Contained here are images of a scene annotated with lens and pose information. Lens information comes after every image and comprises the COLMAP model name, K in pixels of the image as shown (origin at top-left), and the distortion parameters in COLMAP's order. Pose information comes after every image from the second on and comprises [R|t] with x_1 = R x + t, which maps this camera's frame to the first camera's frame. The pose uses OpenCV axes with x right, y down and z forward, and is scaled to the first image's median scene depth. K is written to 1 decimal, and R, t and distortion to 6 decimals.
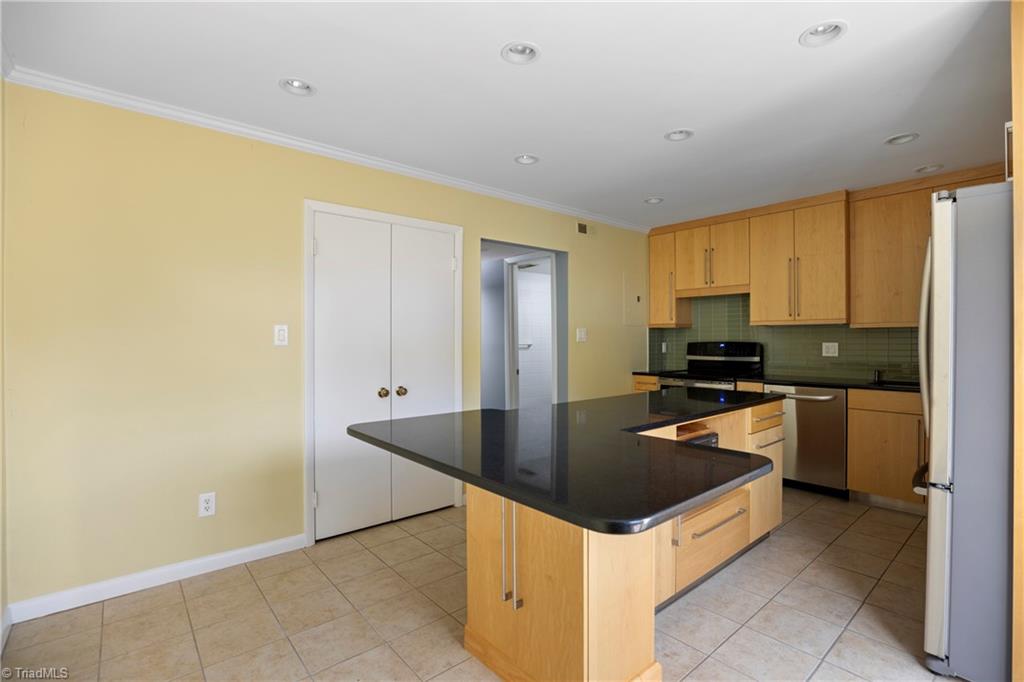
lens RADIAL K [[472.4, 0, 512.0], [0, 472.4, 341.0], [0, 0, 1]] dist [-0.011533, -0.000046]
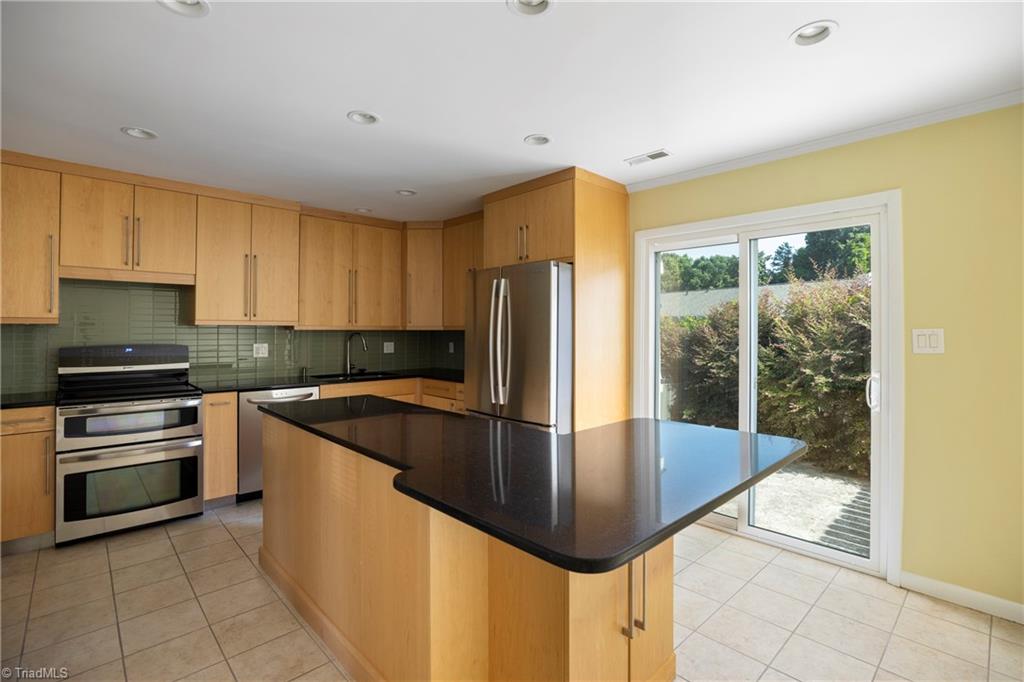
lens RADIAL K [[472.4, 0, 512.0], [0, 472.4, 341.0], [0, 0, 1]] dist [-0.011533, -0.000046]
pose [[-0.043201, -0.007328, 0.999040, -0.347556], [0.014957, 0.999856, 0.007981, -0.002388], [-0.998954, 0.015288, -0.043085, 0.479448]]
